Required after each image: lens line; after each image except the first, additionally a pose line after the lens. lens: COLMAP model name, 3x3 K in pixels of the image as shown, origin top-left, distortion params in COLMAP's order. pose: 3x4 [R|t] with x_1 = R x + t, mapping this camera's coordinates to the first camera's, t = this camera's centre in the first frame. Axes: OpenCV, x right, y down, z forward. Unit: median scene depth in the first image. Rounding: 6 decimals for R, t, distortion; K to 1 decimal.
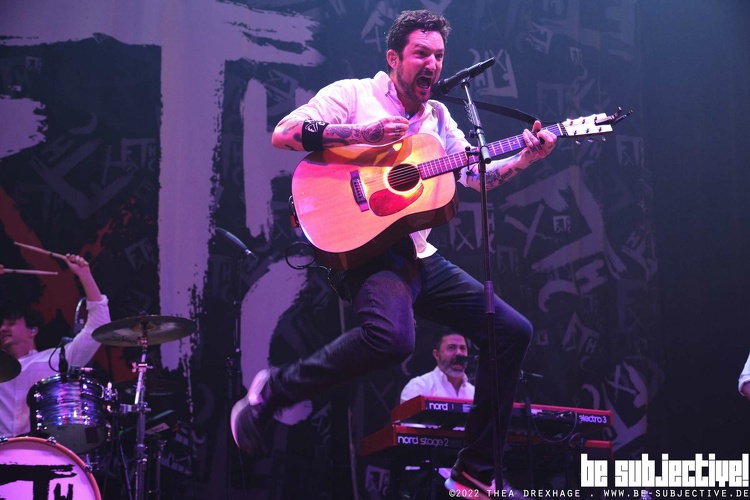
lens RADIAL K [[1241.0, 0, 377.7], [0, 1241.0, 248.1], [0, 0, 1]] dist [0.032439, 0.000000]
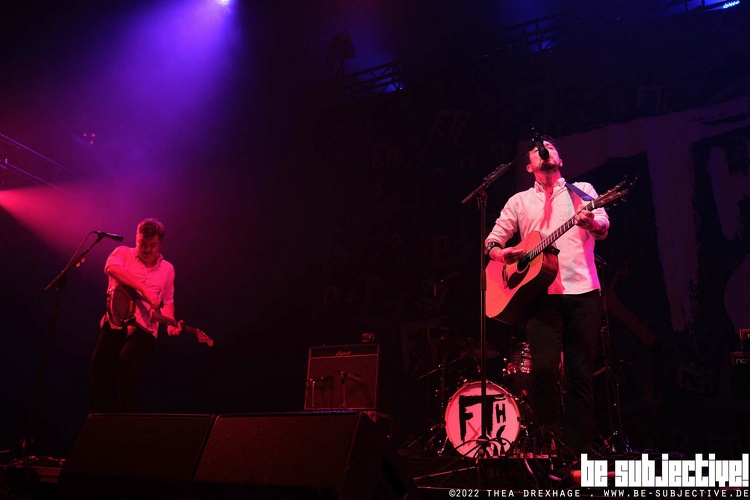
lens RADIAL K [[619.0, 0, 377.6], [0, 619.0, 249.6], [0, 0, 1]] dist [-0.000502, -0.006957]
pose [[0.566205, -0.246886, -0.786422, 0.270306], [0.195272, 0.967106, -0.163018, 0.043237], [0.800800, -0.061264, 0.595790, 0.158839]]
